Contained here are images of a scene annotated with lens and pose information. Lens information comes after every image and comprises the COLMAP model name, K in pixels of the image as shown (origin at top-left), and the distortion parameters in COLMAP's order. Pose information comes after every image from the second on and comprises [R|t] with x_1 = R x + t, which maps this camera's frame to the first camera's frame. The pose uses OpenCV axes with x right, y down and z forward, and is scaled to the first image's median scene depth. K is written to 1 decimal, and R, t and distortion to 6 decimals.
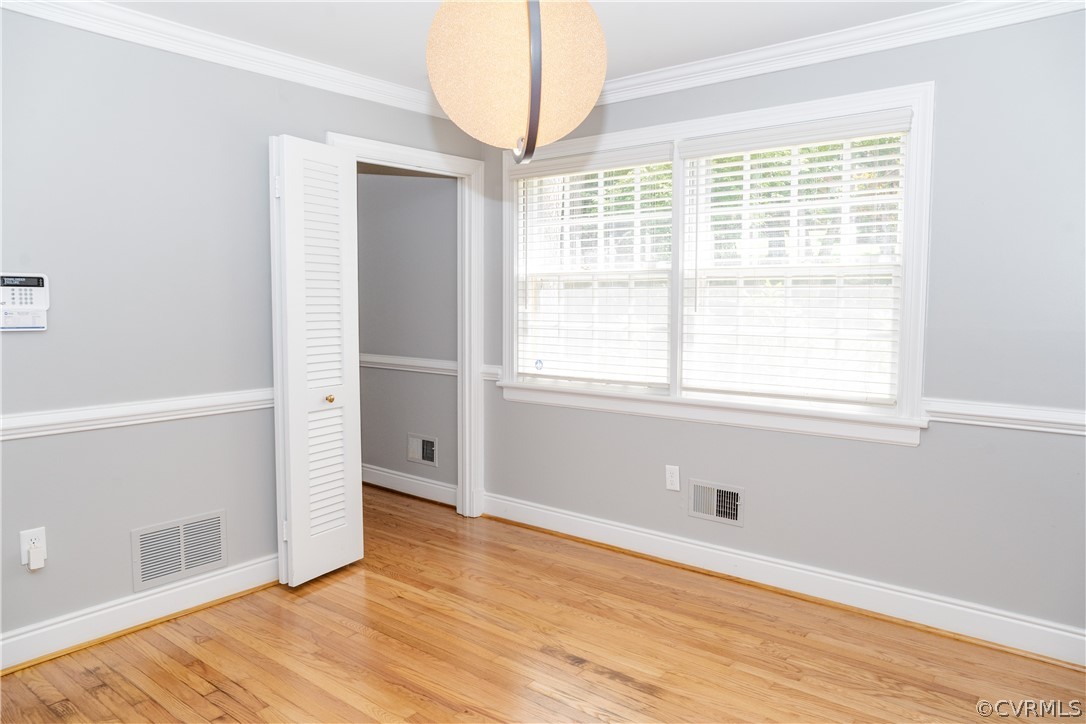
lens RADIAL K [[751.9, 0, 545.2], [0, 751.9, 354.7], [0, 0, 1]] dist [-0.066260, 0.077303]
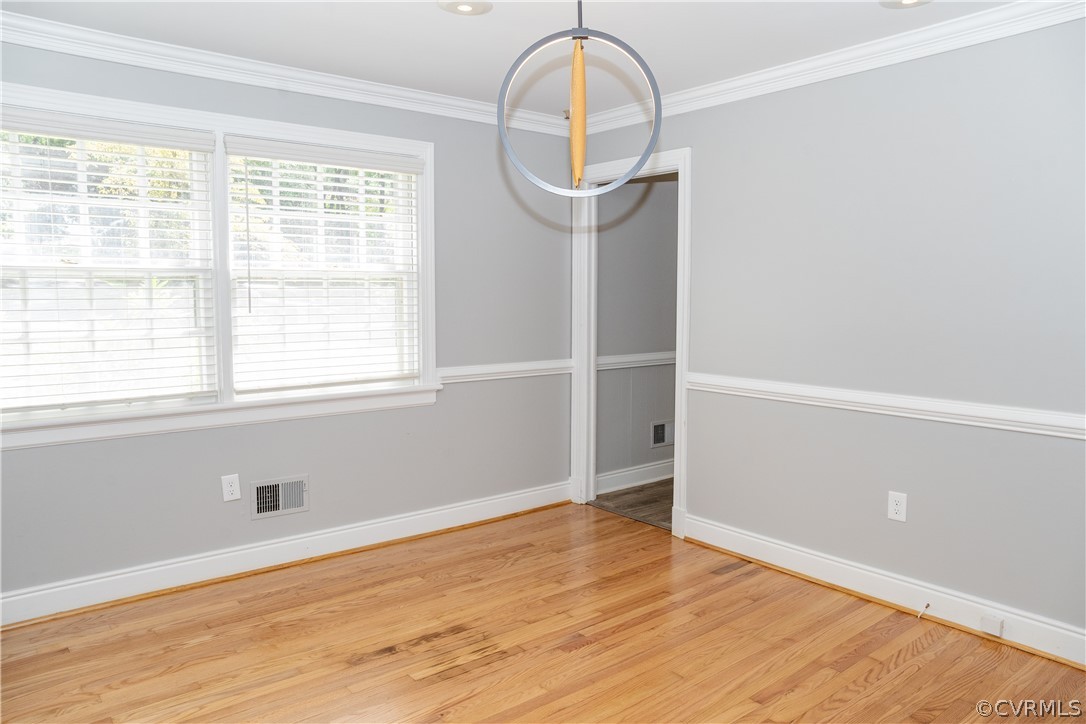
lens RADIAL K [[751.9, 0, 527.1], [0, 751.9, 352.1], [0, 0, 1]] dist [-0.066260, 0.077303]
pose [[0.219161, -0.078058, 0.972561, -0.762379], [0.076122, 0.995124, 0.062715, -0.044320], [-0.972715, 0.060289, 0.224034, 0.478089]]
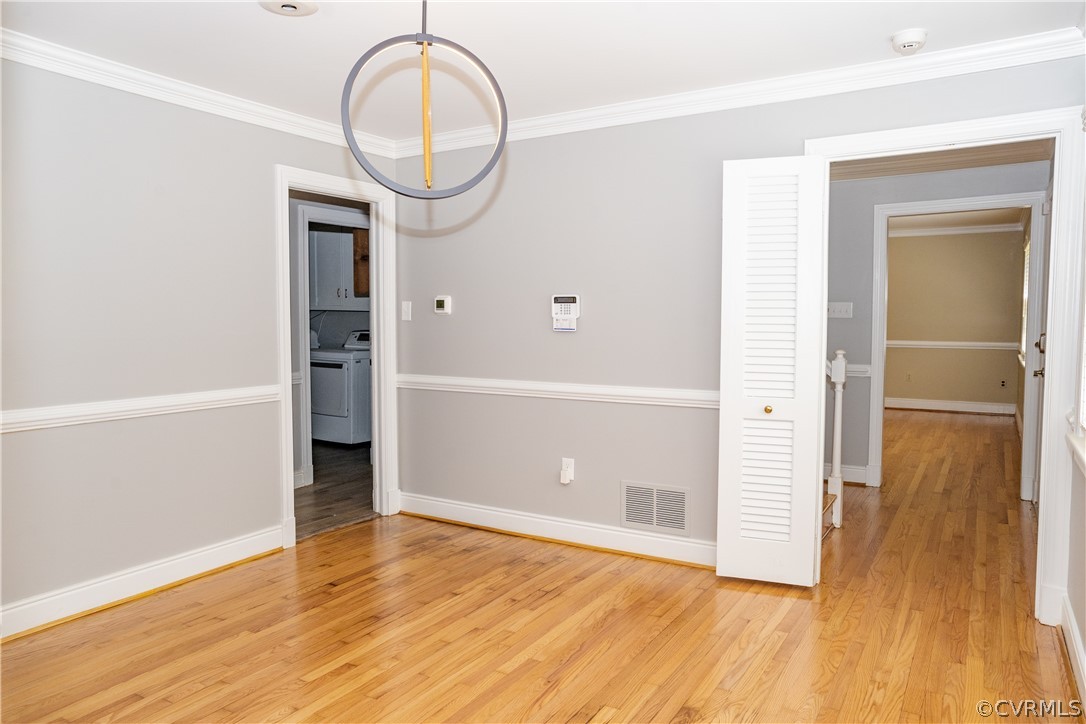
lens RADIAL K [[751.9, 0, 543.5], [0, 751.9, 353.4], [0, 0, 1]] dist [-0.066260, 0.077303]
pose [[0.141506, 0.048606, -0.988743, 0.721014], [-0.077503, 0.996272, 0.037884, -0.034202], [0.986899, 0.071270, 0.144746, 0.598556]]
